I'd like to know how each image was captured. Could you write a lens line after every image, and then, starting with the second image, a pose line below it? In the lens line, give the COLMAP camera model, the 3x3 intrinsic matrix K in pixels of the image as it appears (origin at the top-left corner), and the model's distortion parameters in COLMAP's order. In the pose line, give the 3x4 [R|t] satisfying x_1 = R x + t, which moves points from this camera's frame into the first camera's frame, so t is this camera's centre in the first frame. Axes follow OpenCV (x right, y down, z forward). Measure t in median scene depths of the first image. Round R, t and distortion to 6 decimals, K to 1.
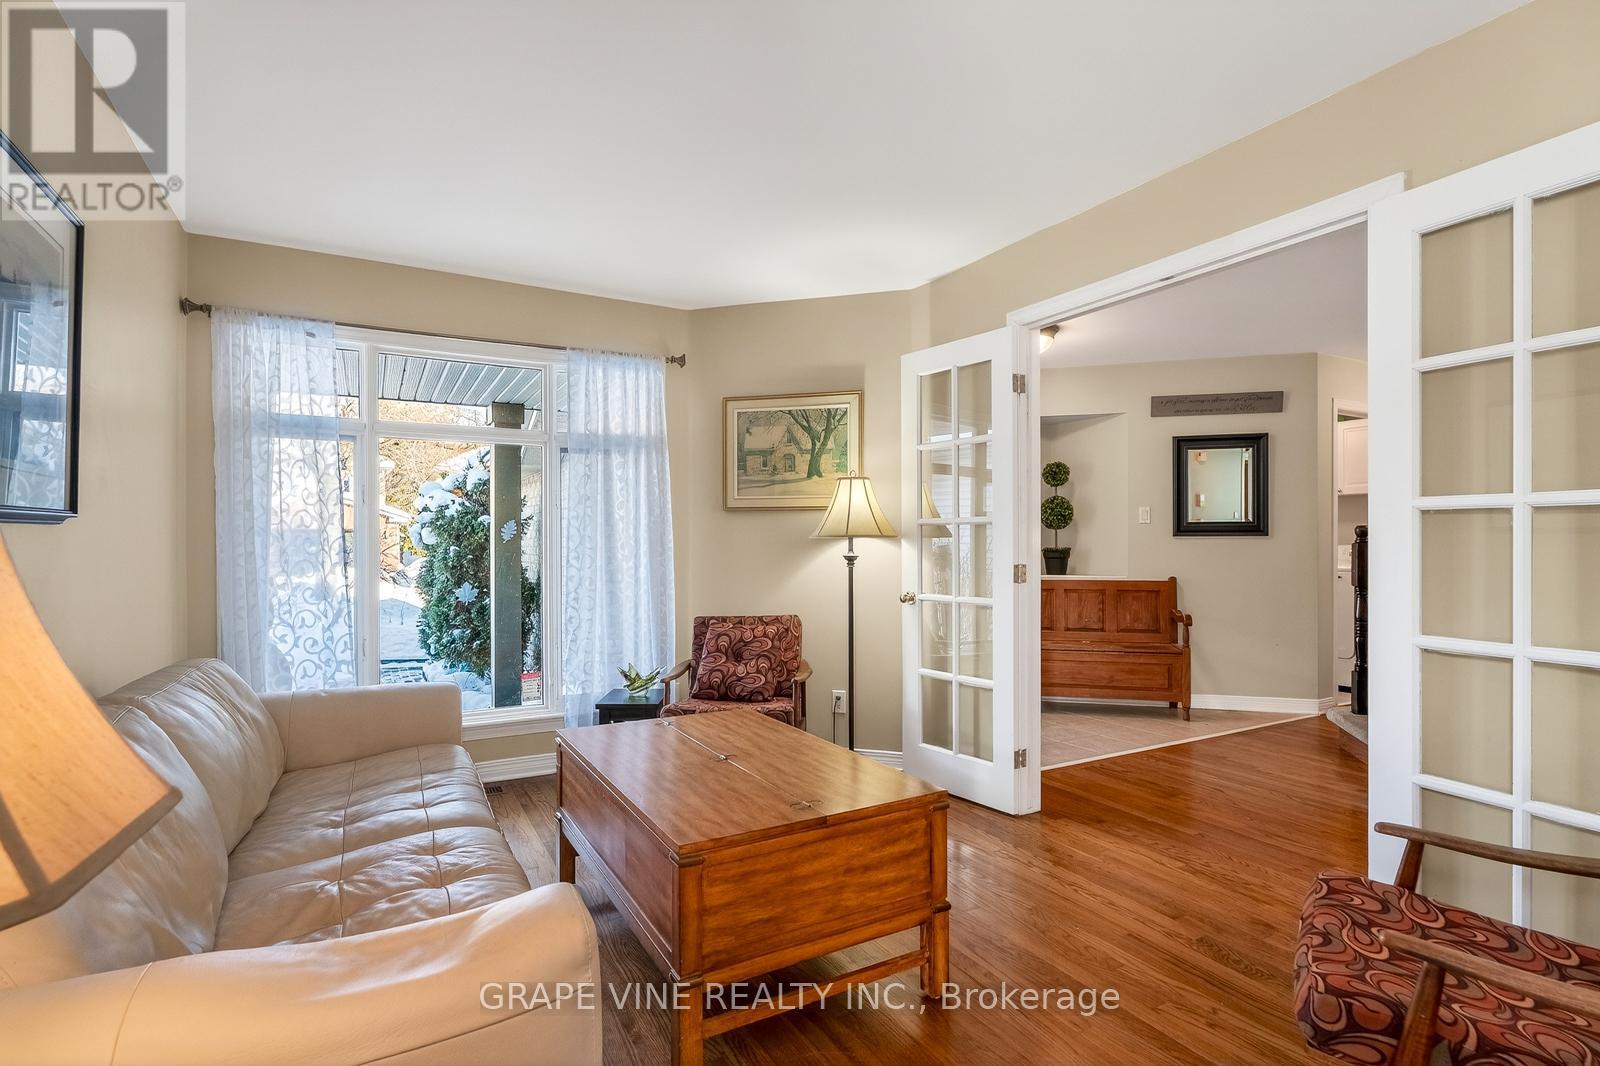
lens RADIAL K [[806.2, 0, 809.2], [0, 806.2, 536.3], [0, 0, 1]] dist [-0.000408, 0.000276]
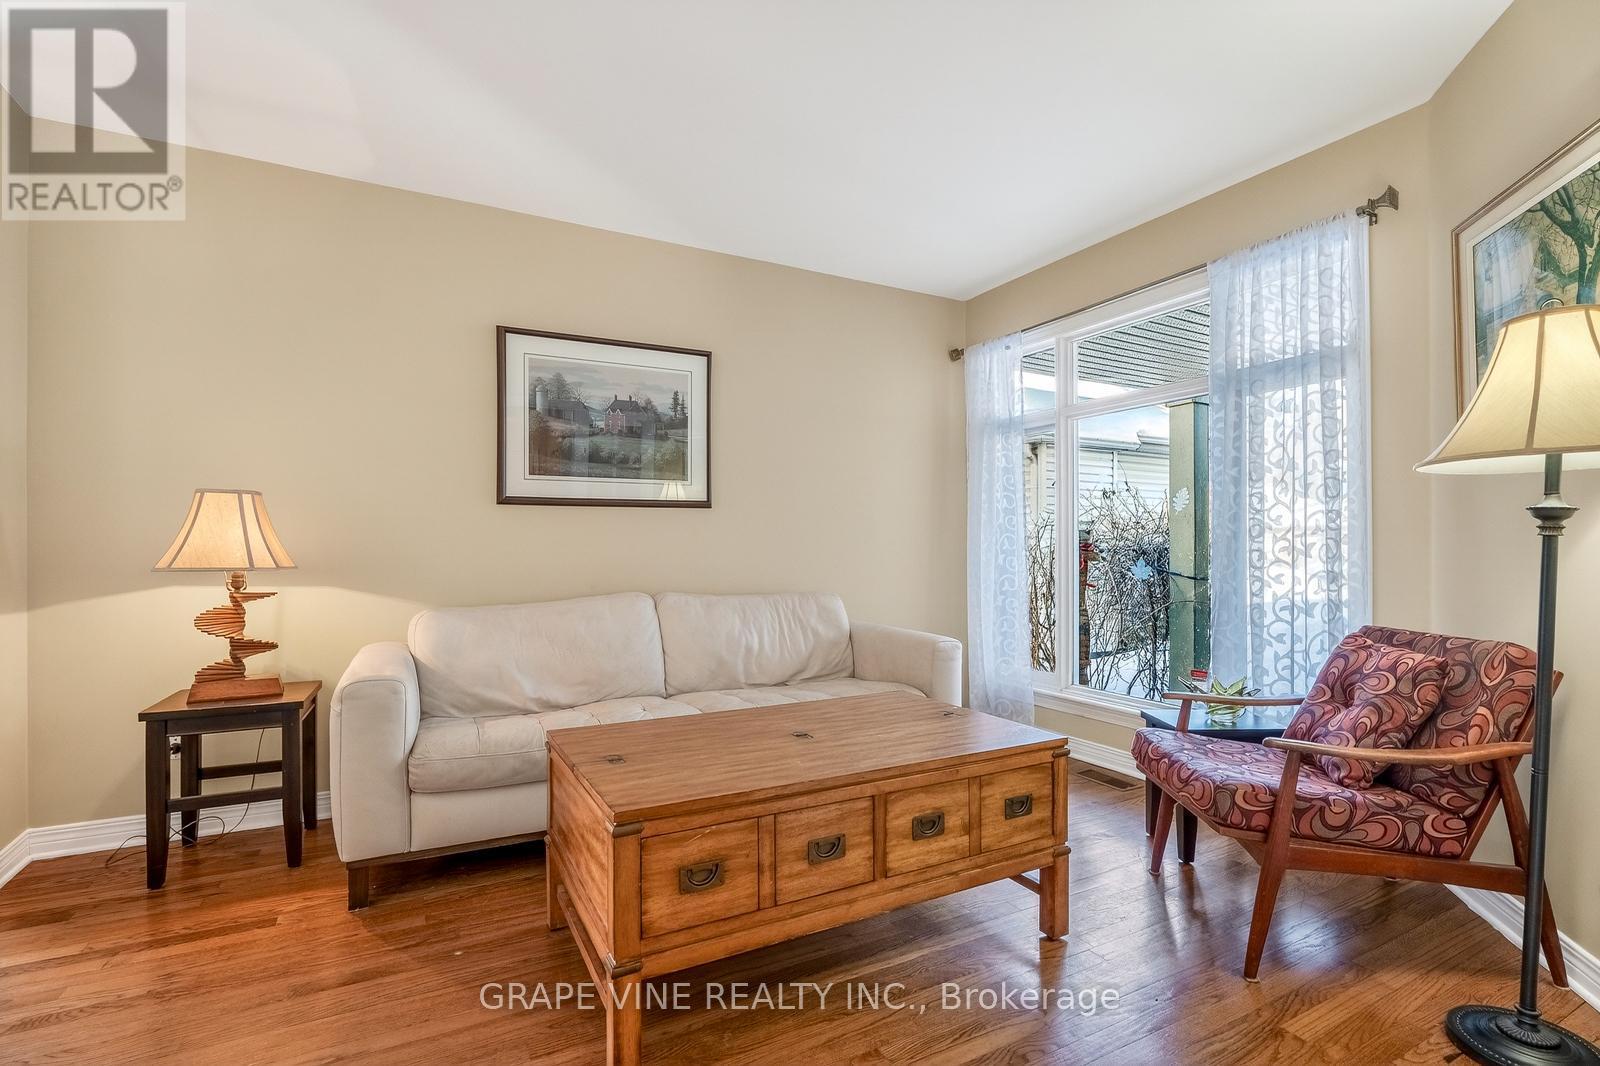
lens RADIAL K [[753.1, 0, 800.0], [0, 753.1, 543.5], [0, 0, 1]] dist [-0.000699, -0.000651]
pose [[-0.025888, -0.009331, -0.999621, 0.445796], [0.006786, 0.999932, -0.009509, 0.044005], [0.999642, -0.007030, -0.025823, 0.628808]]
